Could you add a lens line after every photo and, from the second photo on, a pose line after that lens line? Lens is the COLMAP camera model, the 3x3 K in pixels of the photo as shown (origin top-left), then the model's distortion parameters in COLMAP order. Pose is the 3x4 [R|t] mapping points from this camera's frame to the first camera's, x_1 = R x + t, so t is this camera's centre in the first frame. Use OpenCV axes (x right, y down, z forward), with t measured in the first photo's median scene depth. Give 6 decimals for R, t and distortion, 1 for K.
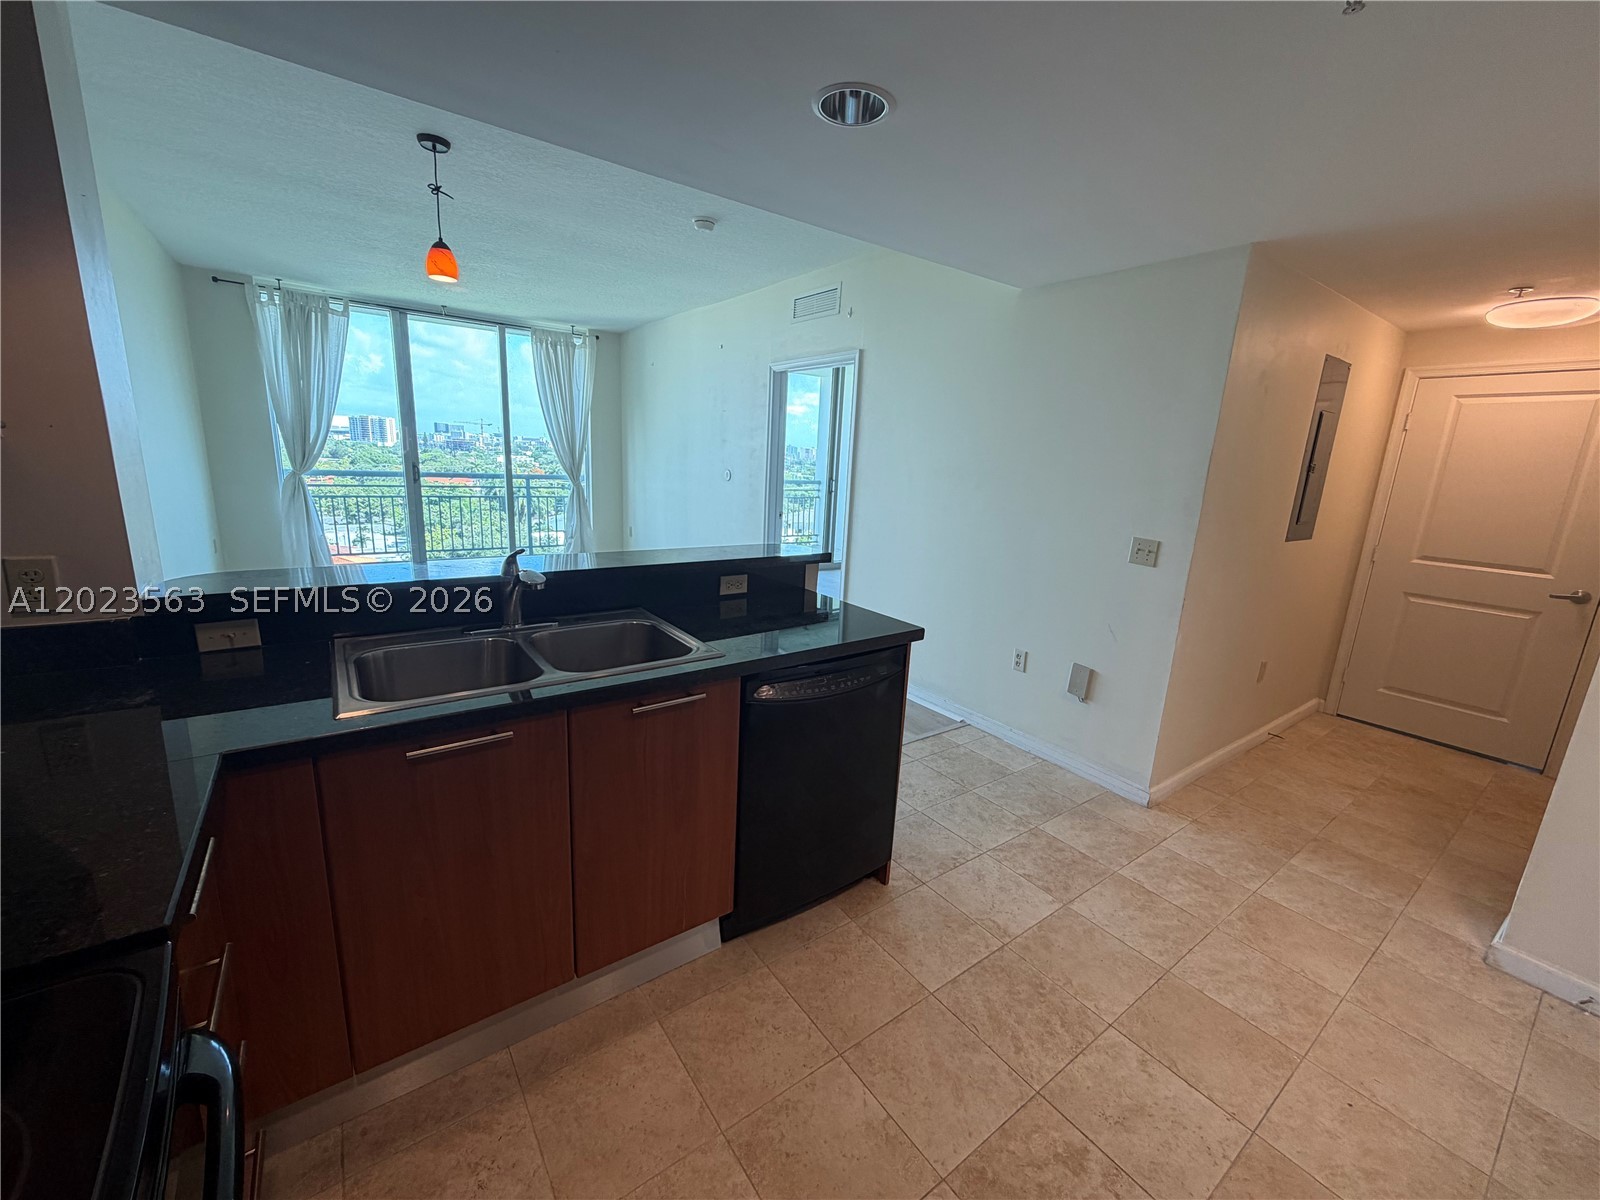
lens RADIAL K [[636.9, 0, 795.5], [0, 636.9, 597.1], [0, 0, 1]] dist [0.000099, -0.000108]
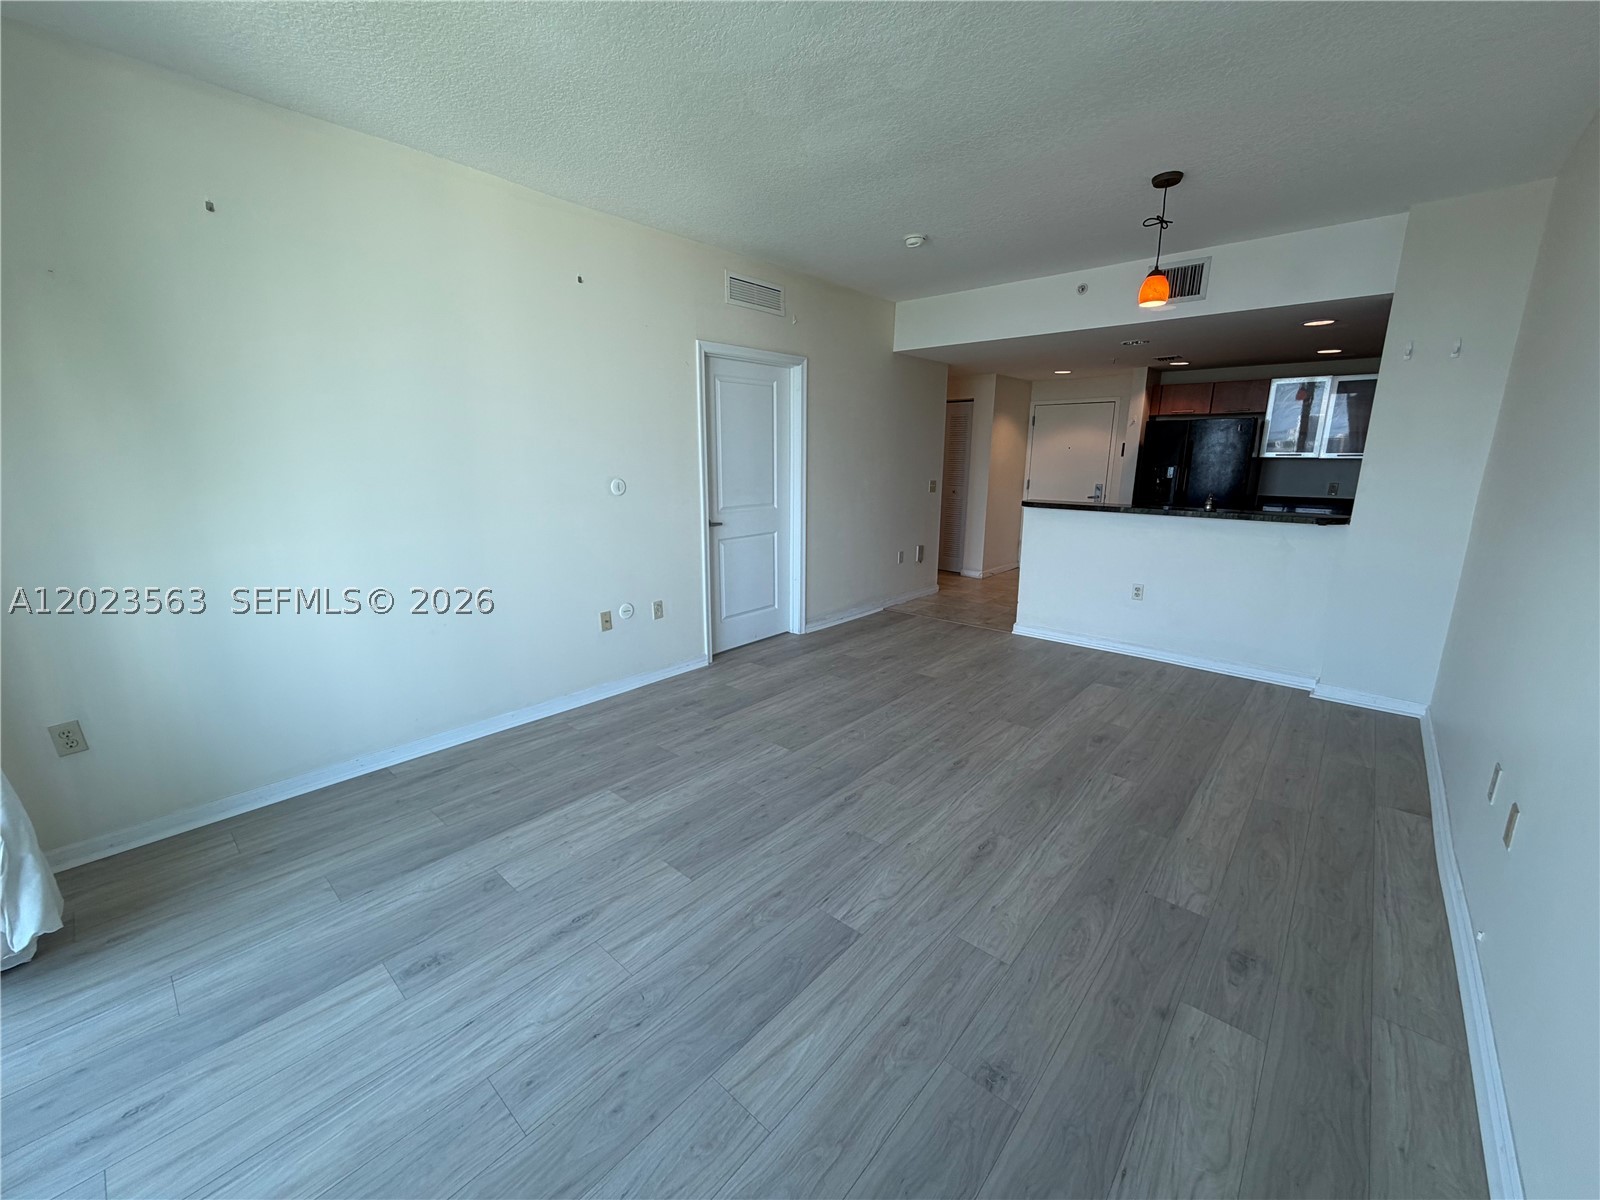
lens RADIAL K [[636.9, 0, 795.5], [0, 636.9, 597.1], [0, 0, 1]] dist [0.000099, -0.000108]
pose [[-0.224607, -0.260663, 0.938939, -1.622646], [0.204366, 0.929529, 0.306937, -0.511048], [-0.952778, 0.260828, -0.155508, 1.943720]]
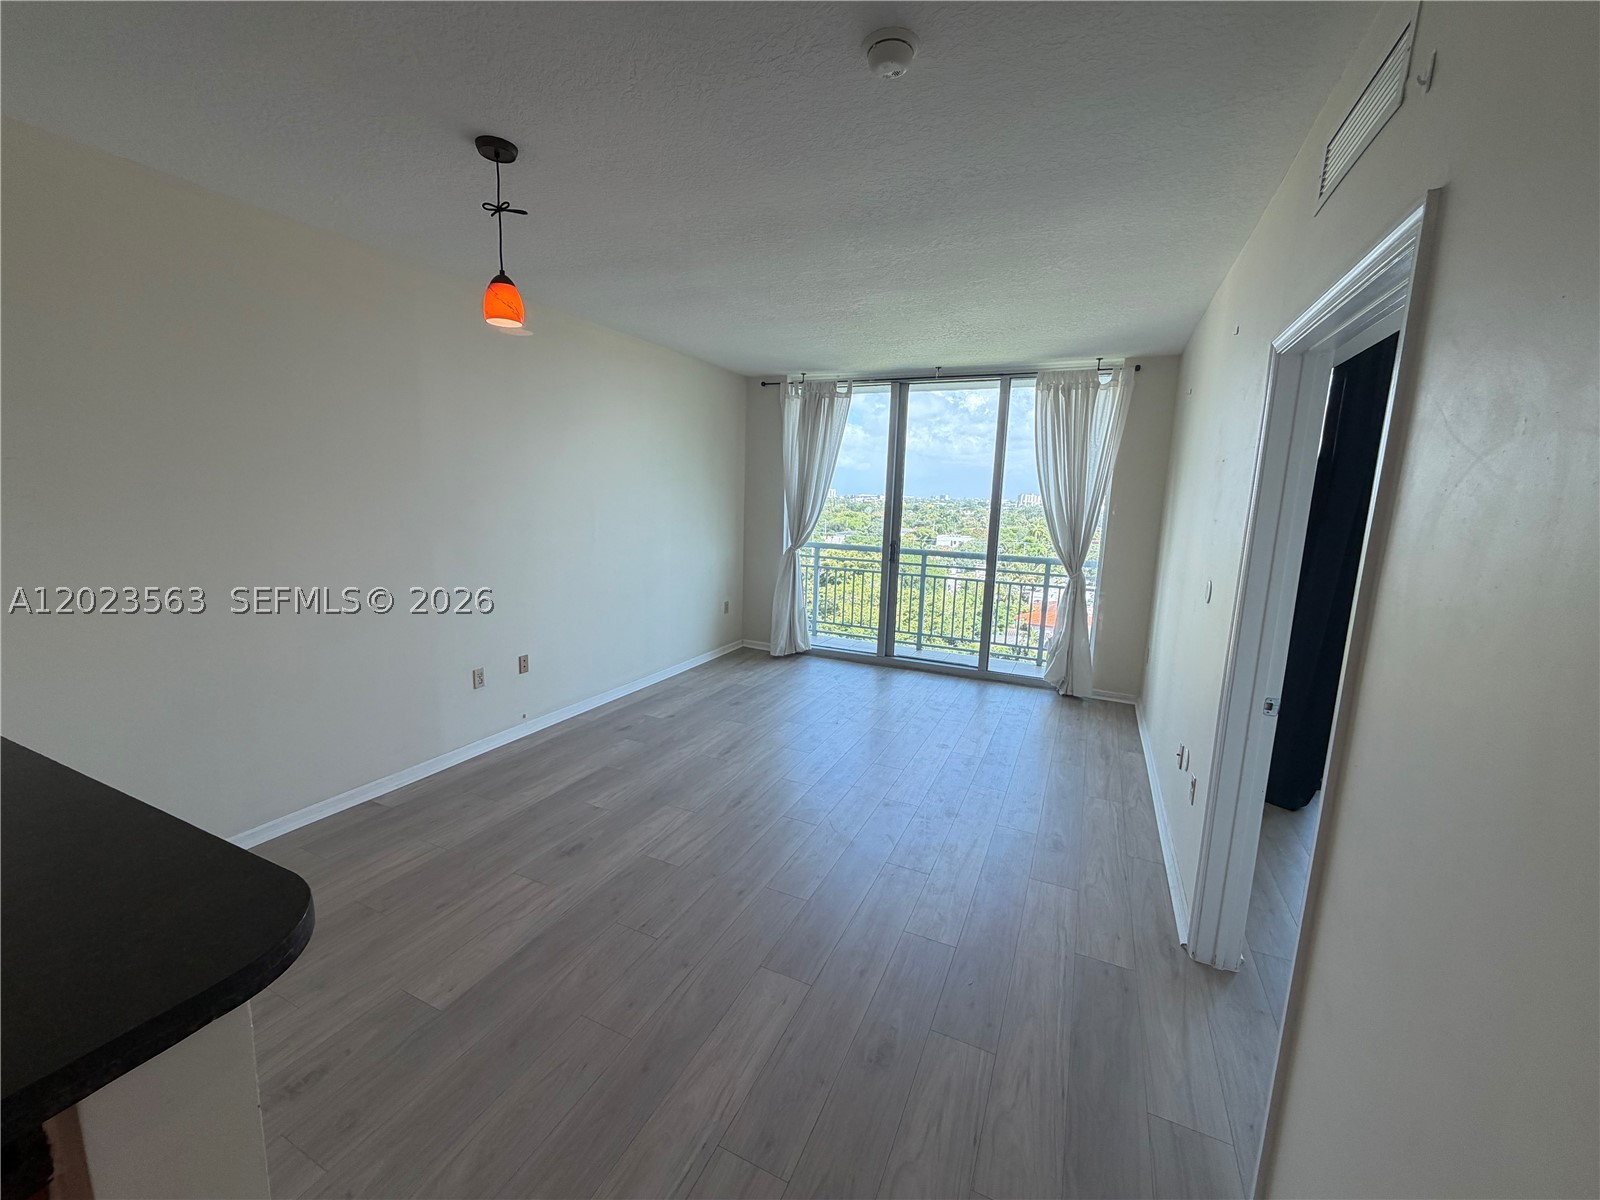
lens RADIAL K [[634.7, 0, 793.4], [0, 634.7, 596.8], [0, 0, 1]] dist [0.000104, -0.000174]
pose [[0.489994, 0.108000, -0.865010, 0.318217], [-0.197480, 0.980250, 0.010524, -0.265441], [0.849063, 0.165666, 0.501645, 1.005180]]
